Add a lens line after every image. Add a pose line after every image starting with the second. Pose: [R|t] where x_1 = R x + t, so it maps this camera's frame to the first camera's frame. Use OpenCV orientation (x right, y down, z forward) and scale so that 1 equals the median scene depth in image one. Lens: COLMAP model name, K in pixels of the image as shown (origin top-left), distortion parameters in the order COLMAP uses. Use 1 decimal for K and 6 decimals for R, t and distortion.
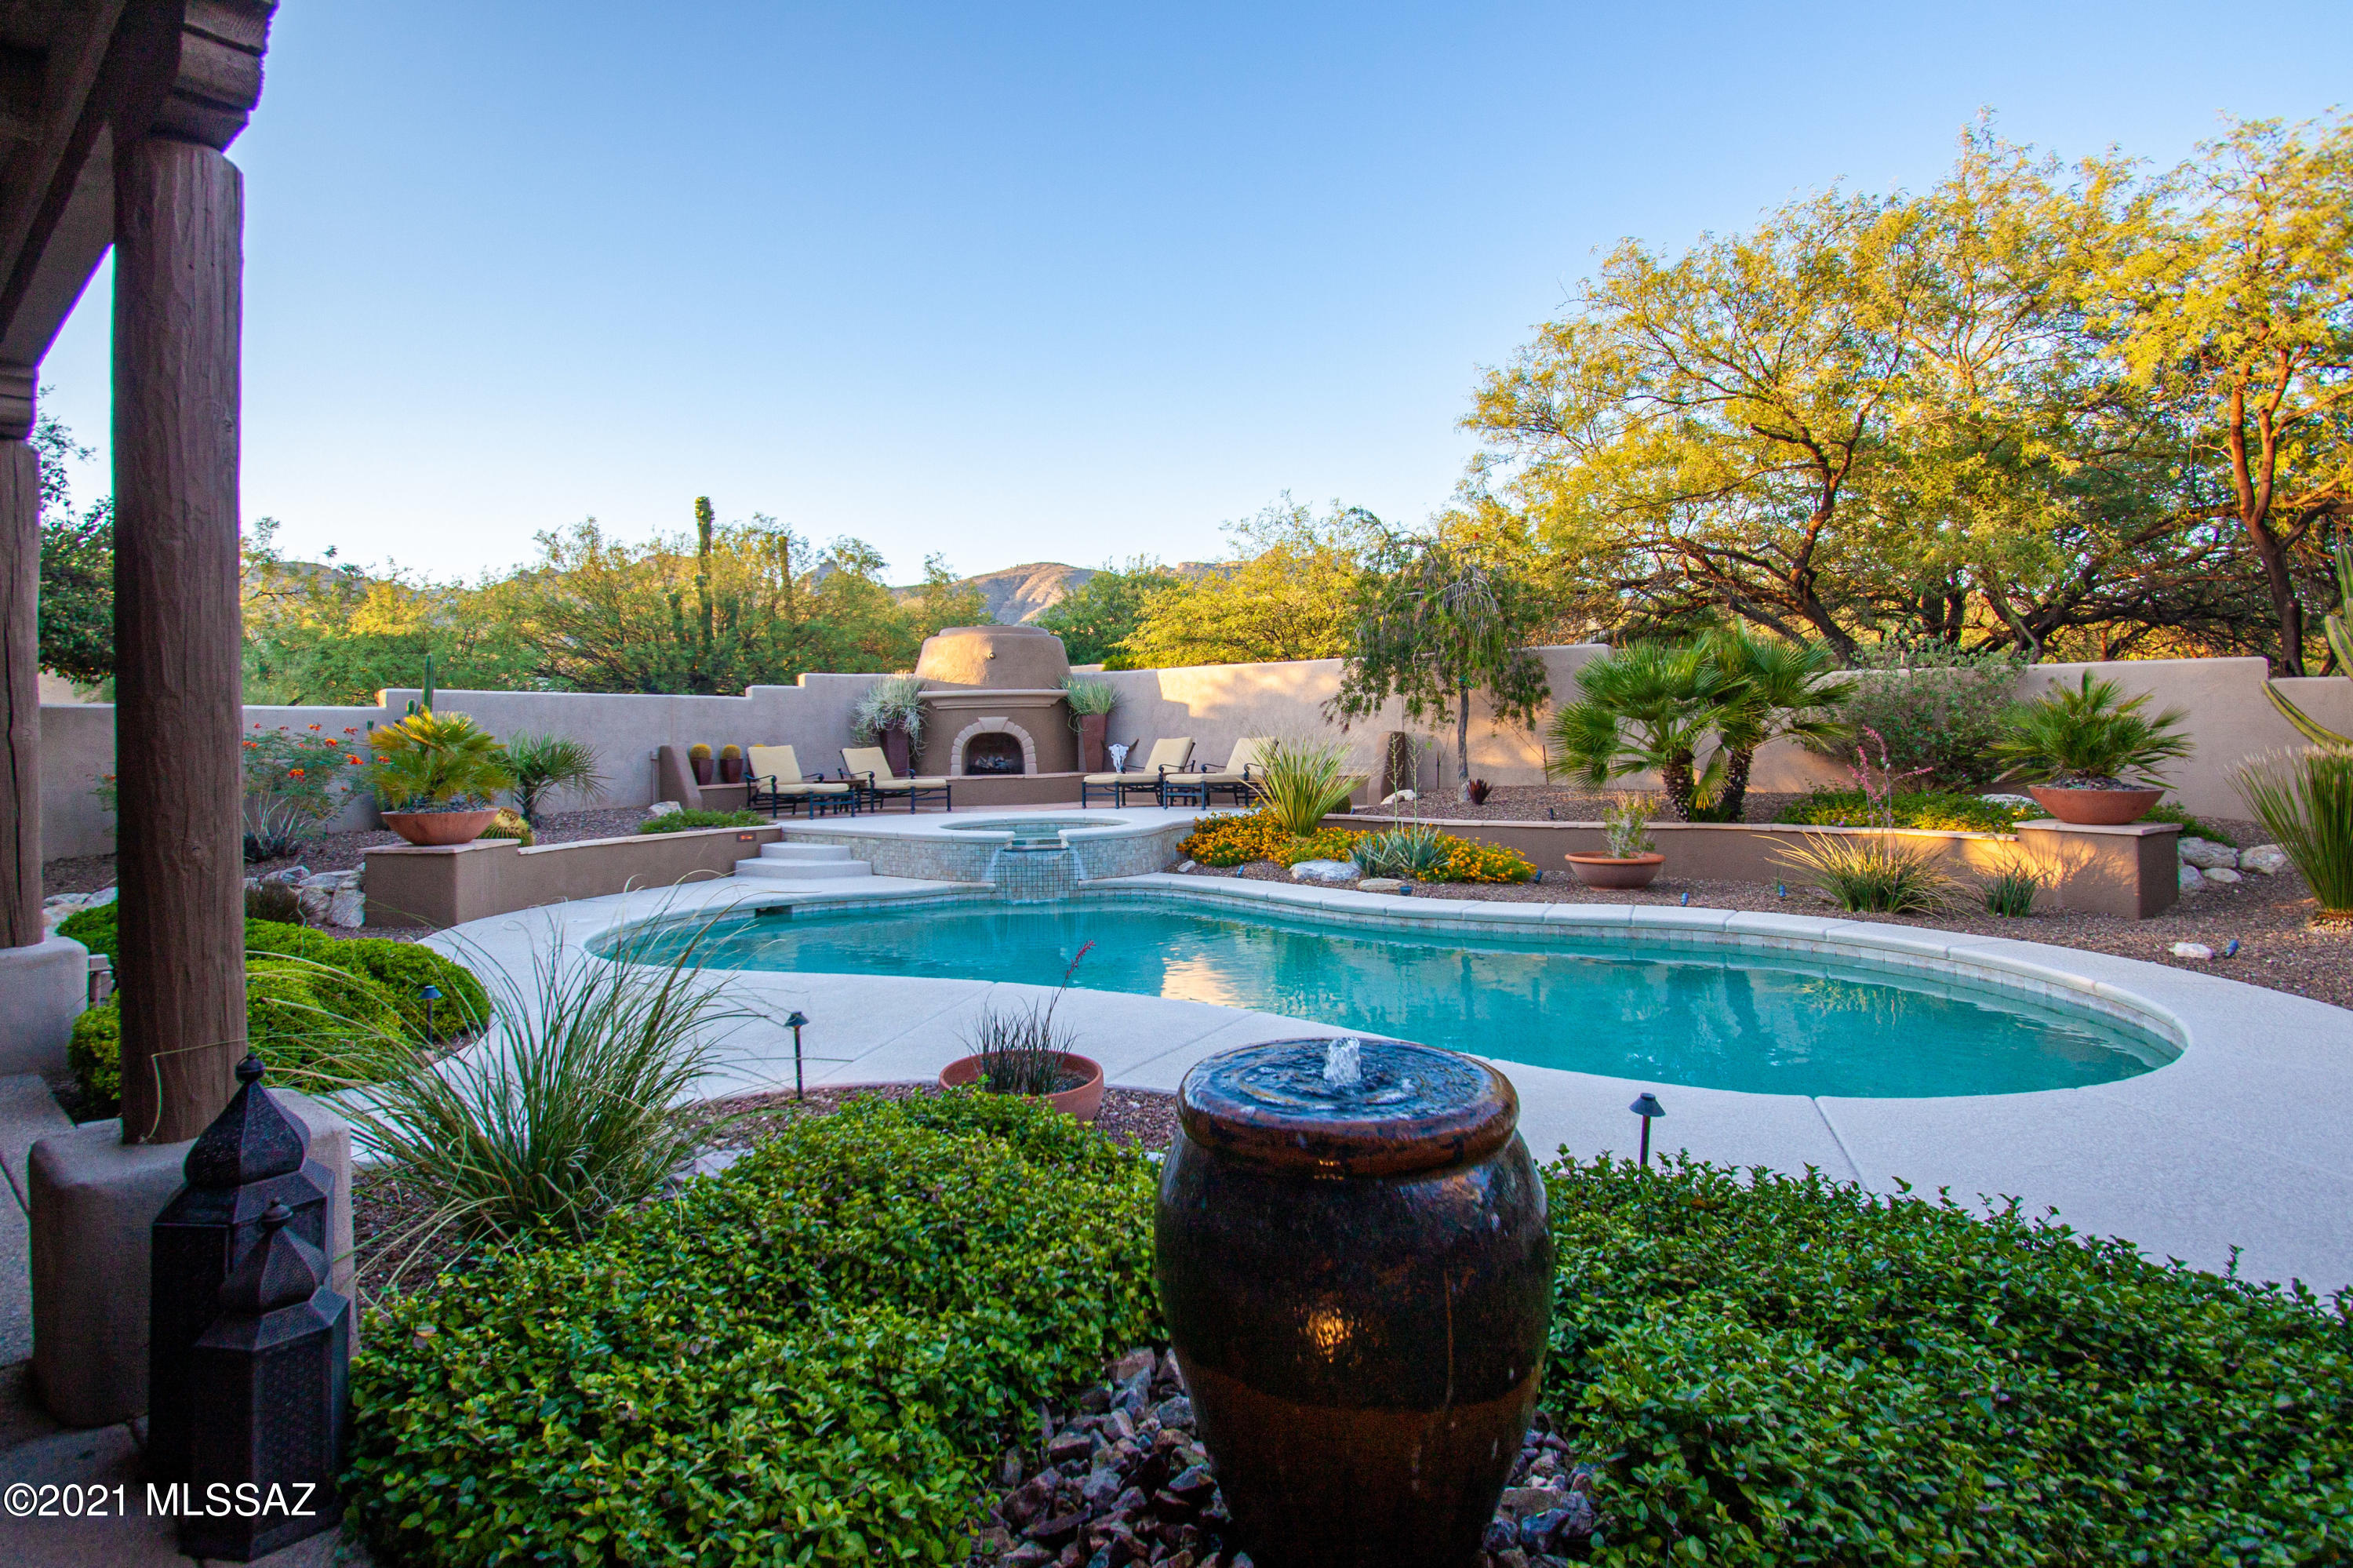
lens RADIAL K [[1152.8, 0, 1187.7], [0, 1152.8, 735.2], [0, 0, 1]] dist [0.002103, -0.018088]
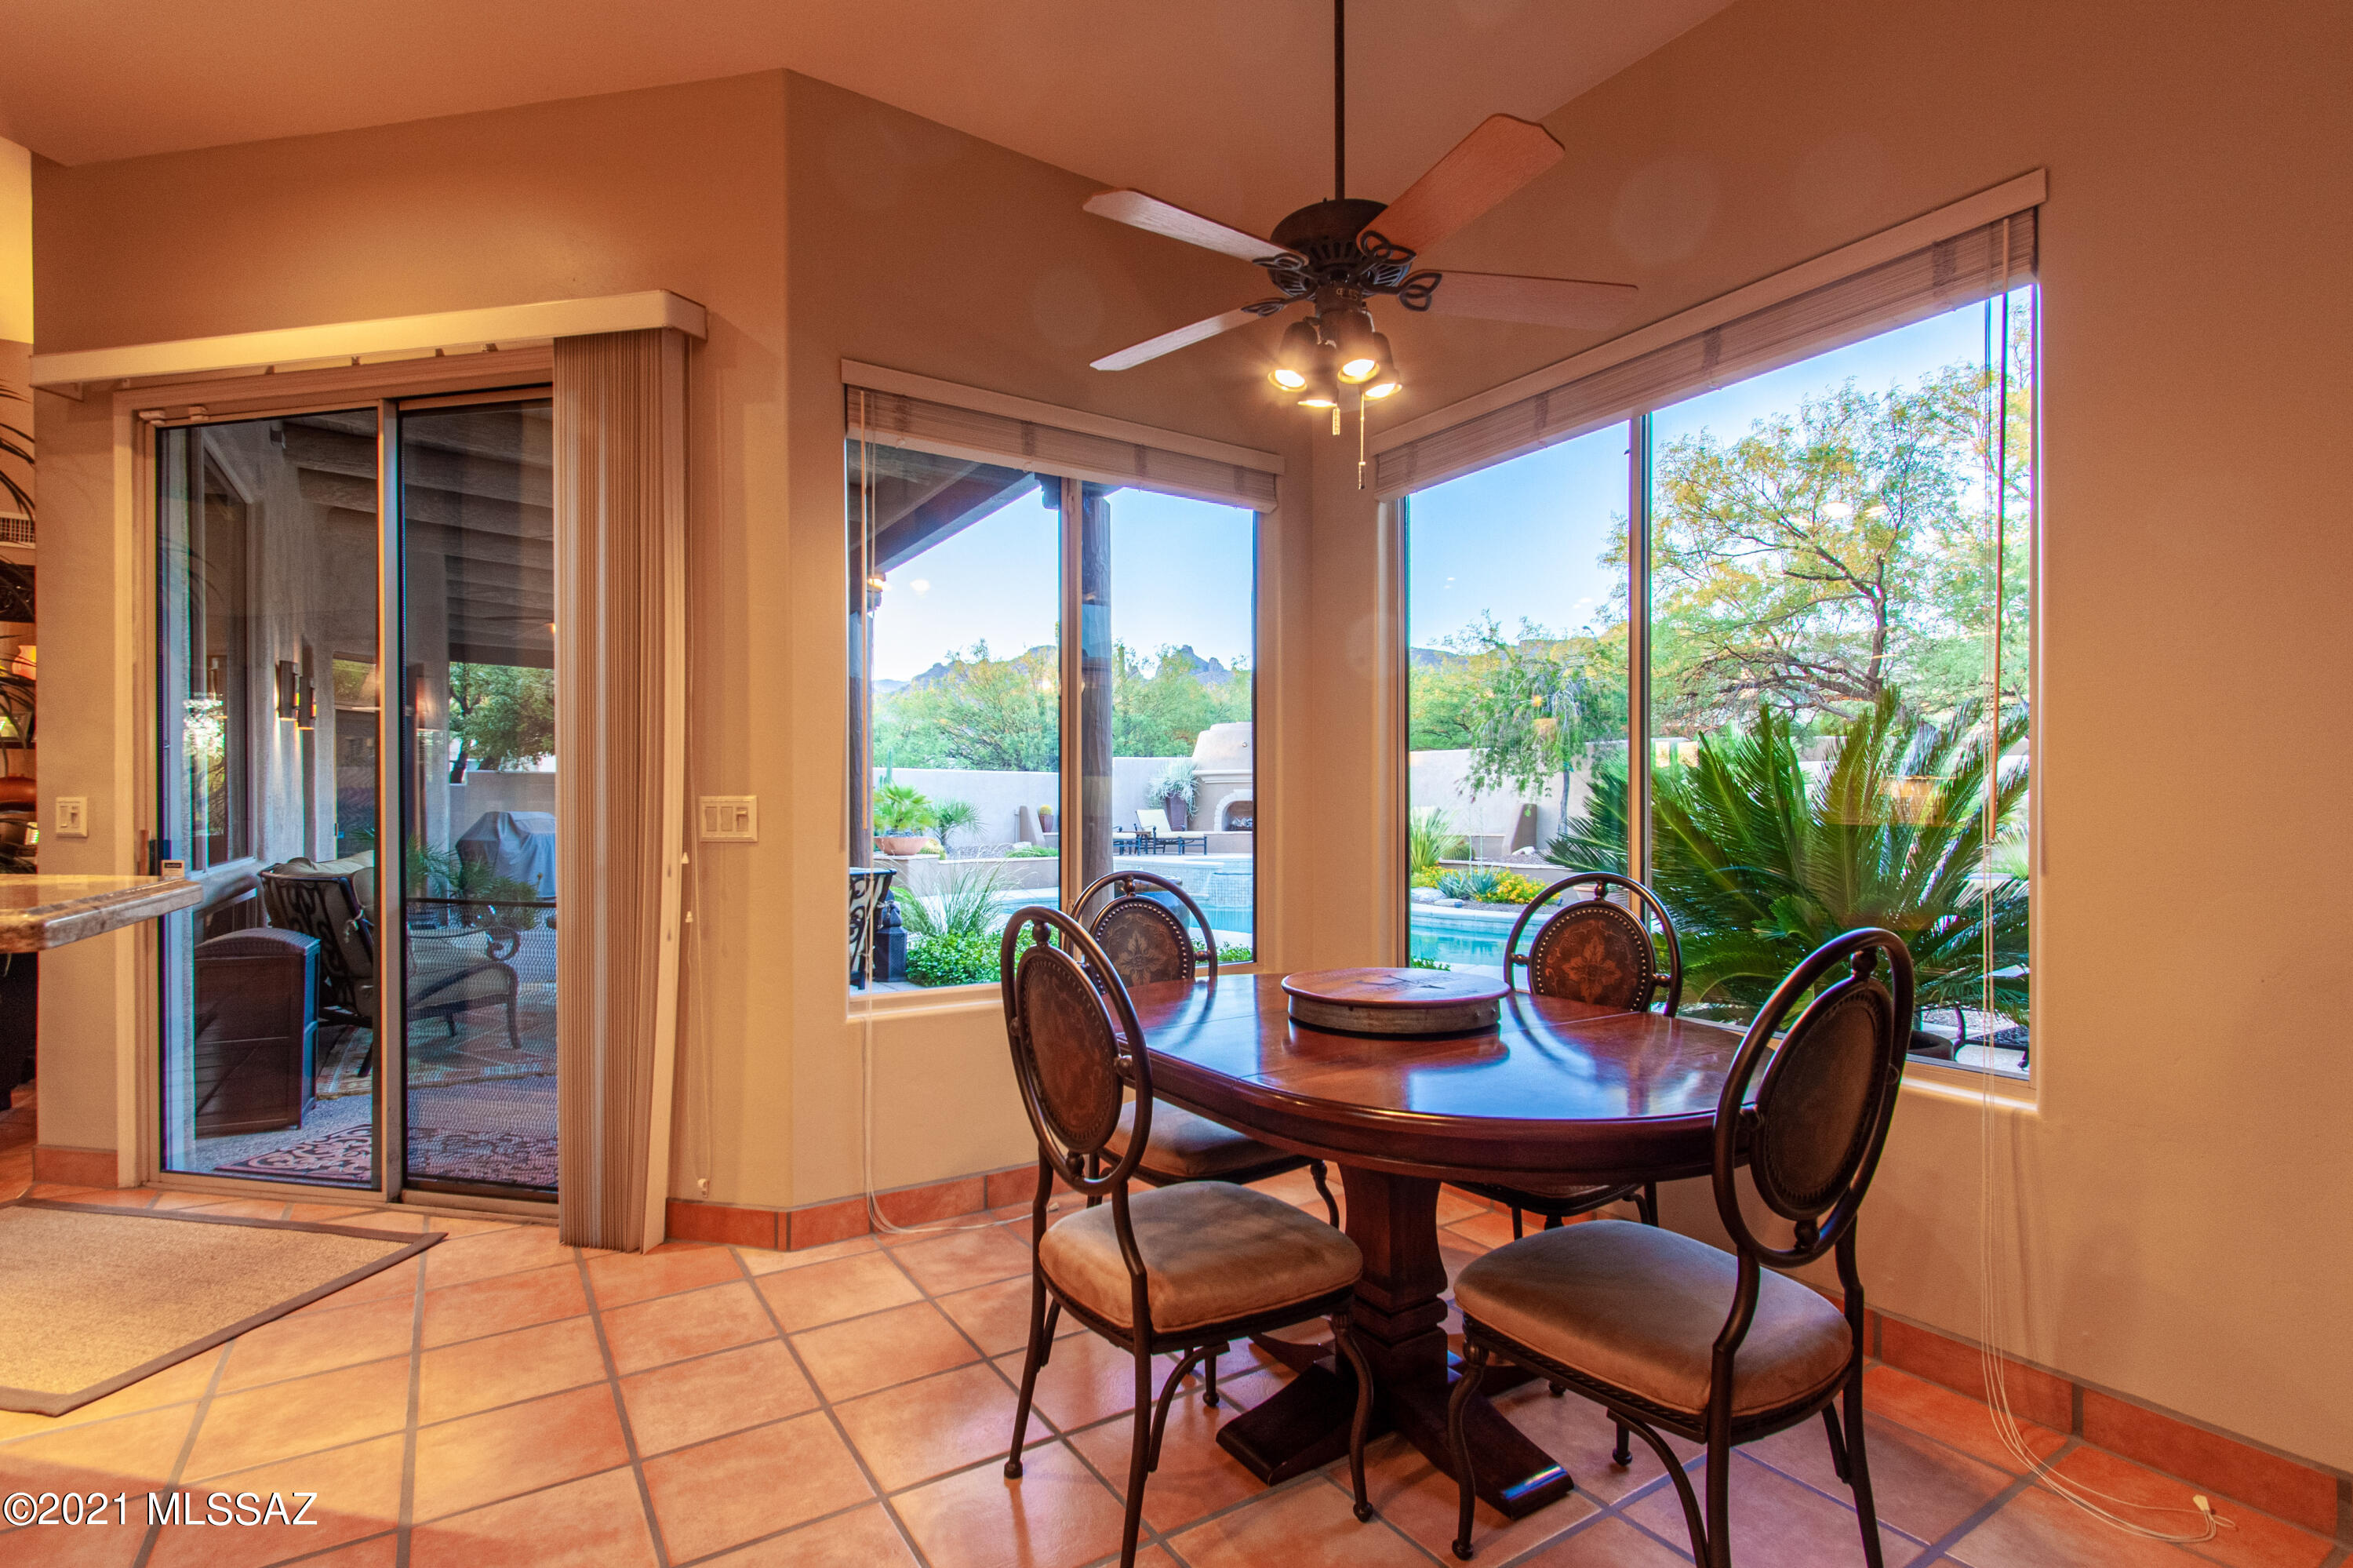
lens RADIAL K [[1126.8, 0, 1180.7], [0, 1126.8, 814.4], [0, 0, 1]] dist [0.002216, -0.000573]
pose [[0.953167, 0.018175, -0.301898, 0.201022], [-0.017173, 0.999835, 0.005971, 0.009063], [0.301956, -0.000507, 0.953322, -0.367784]]
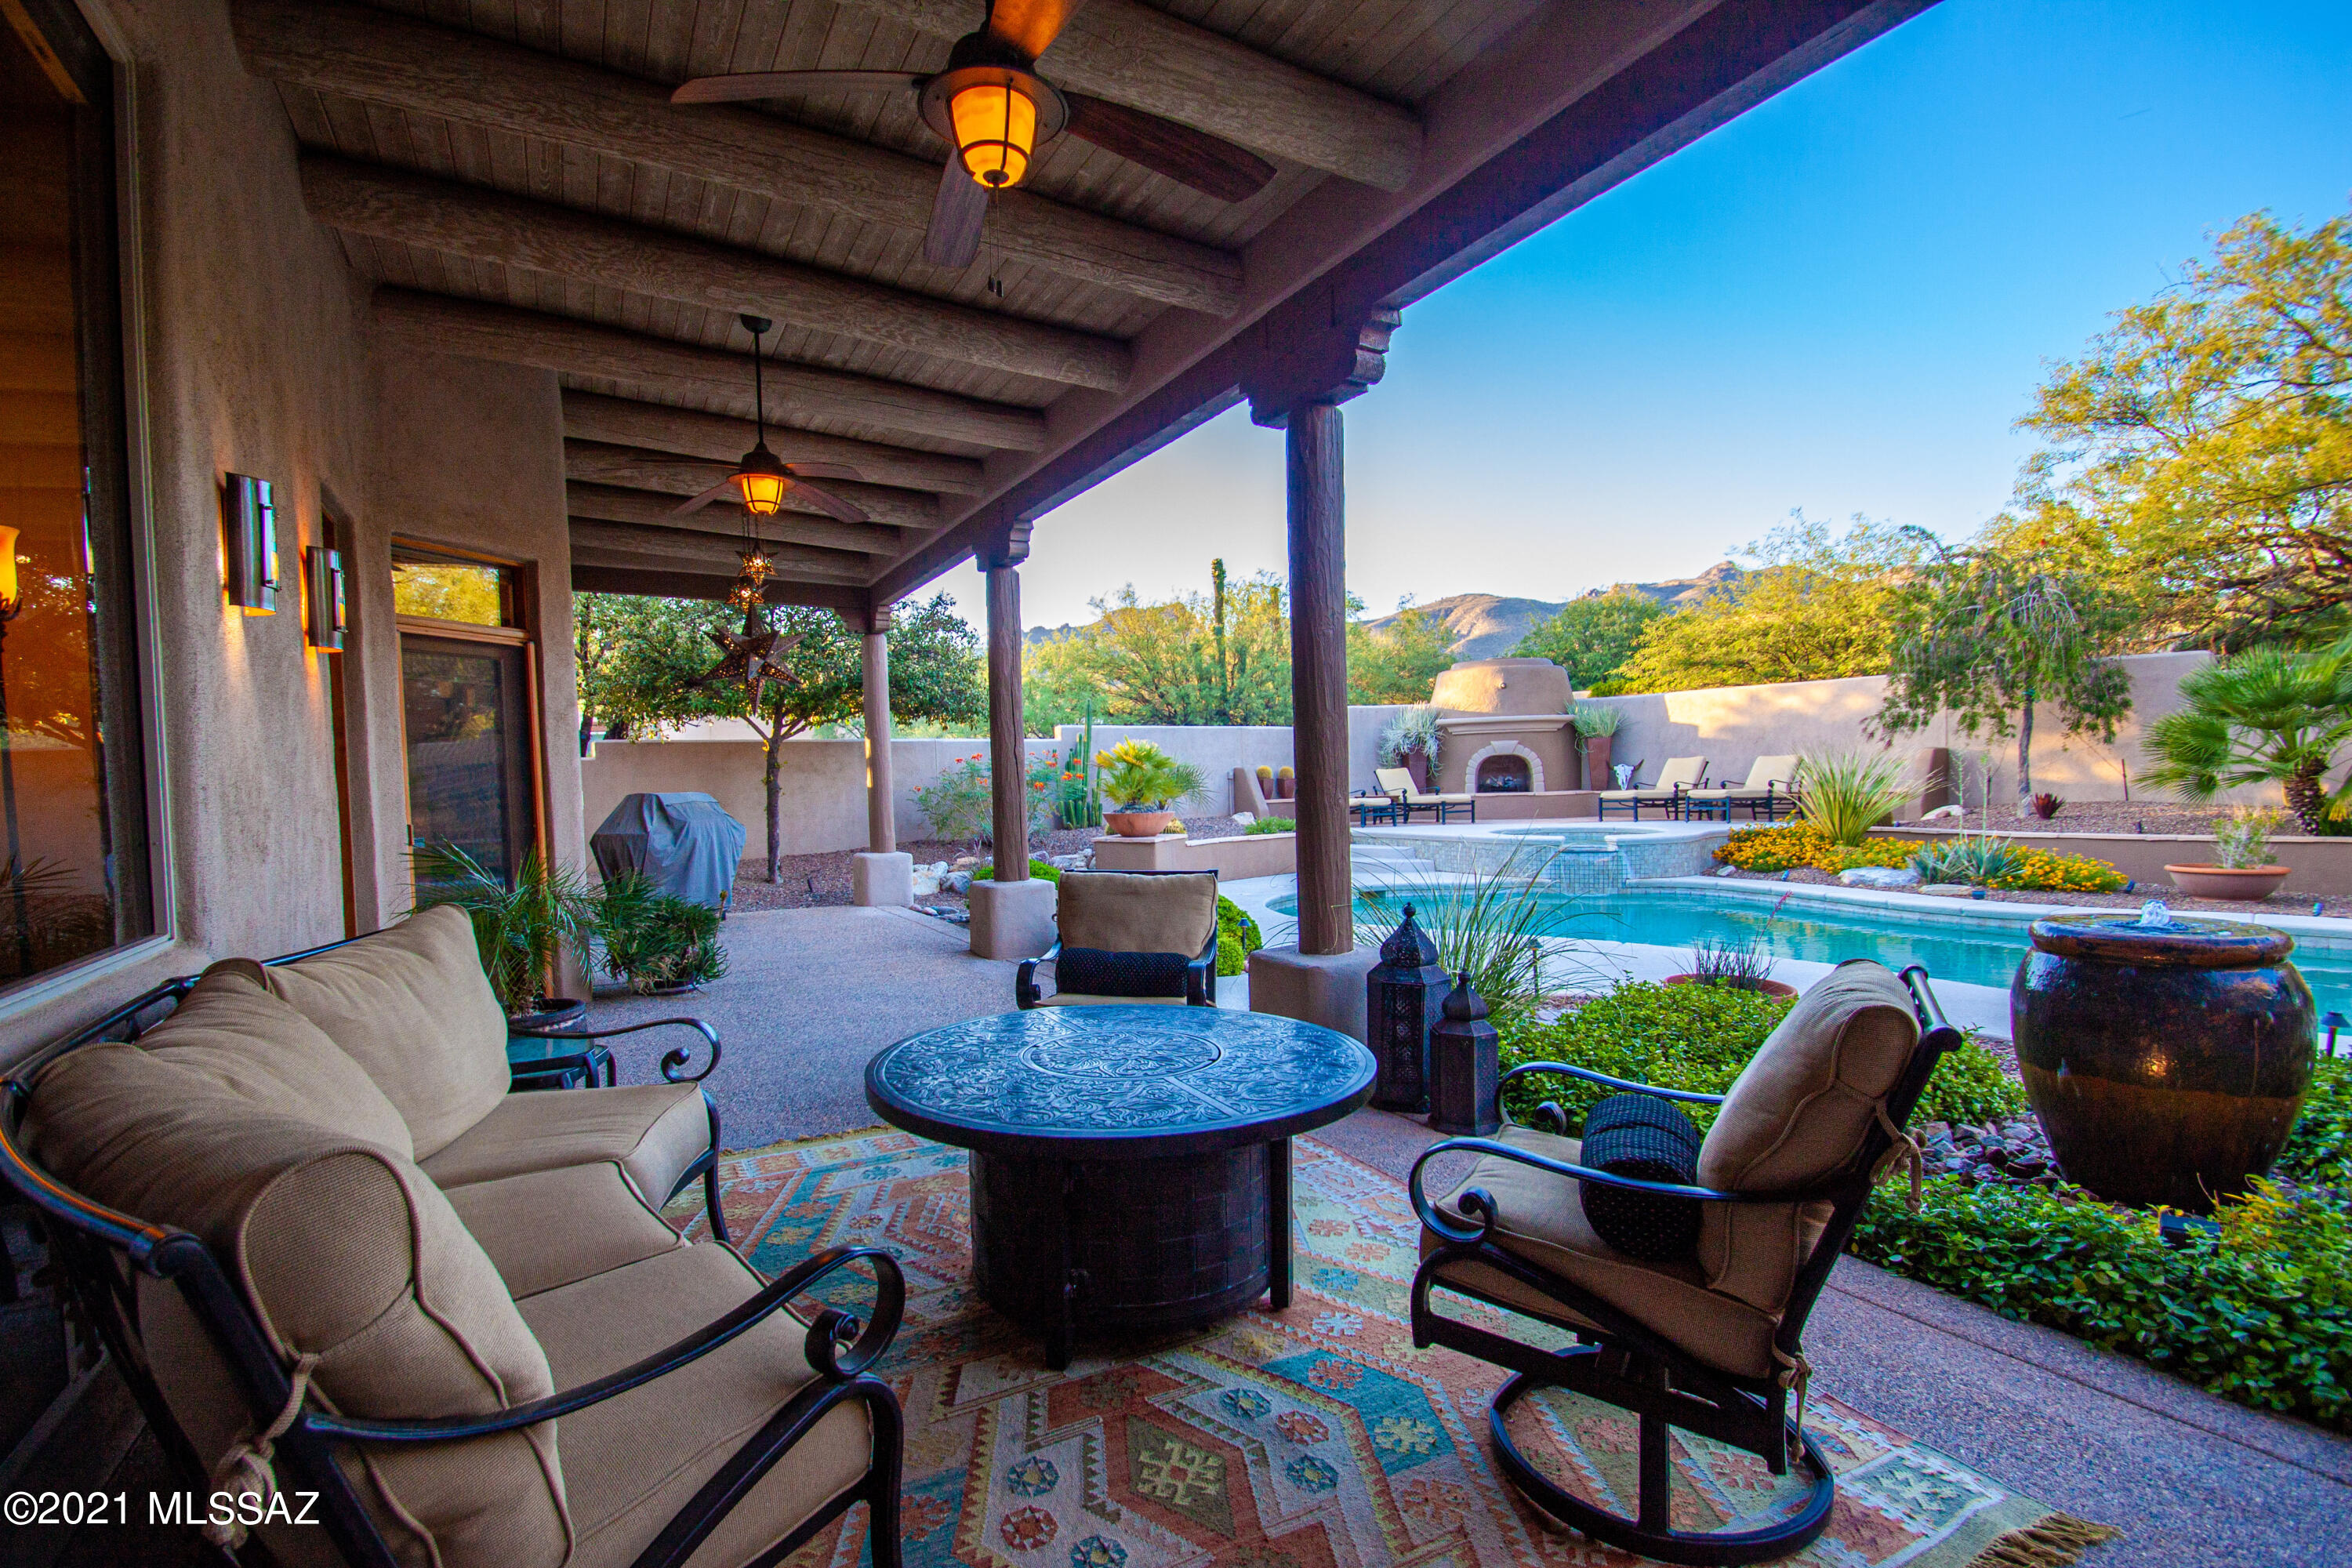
lens RADIAL K [[1102.1, 0, 1171.3], [0, 1102.1, 824.3], [0, 0, 1]] dist [0.012447, -0.021381]
pose [[0.928146, 0.011603, -0.372036, -0.084306], [0.008241, 0.998628, 0.051703, 0.008676], [0.372126, -0.051054, 0.926777, -0.141902]]
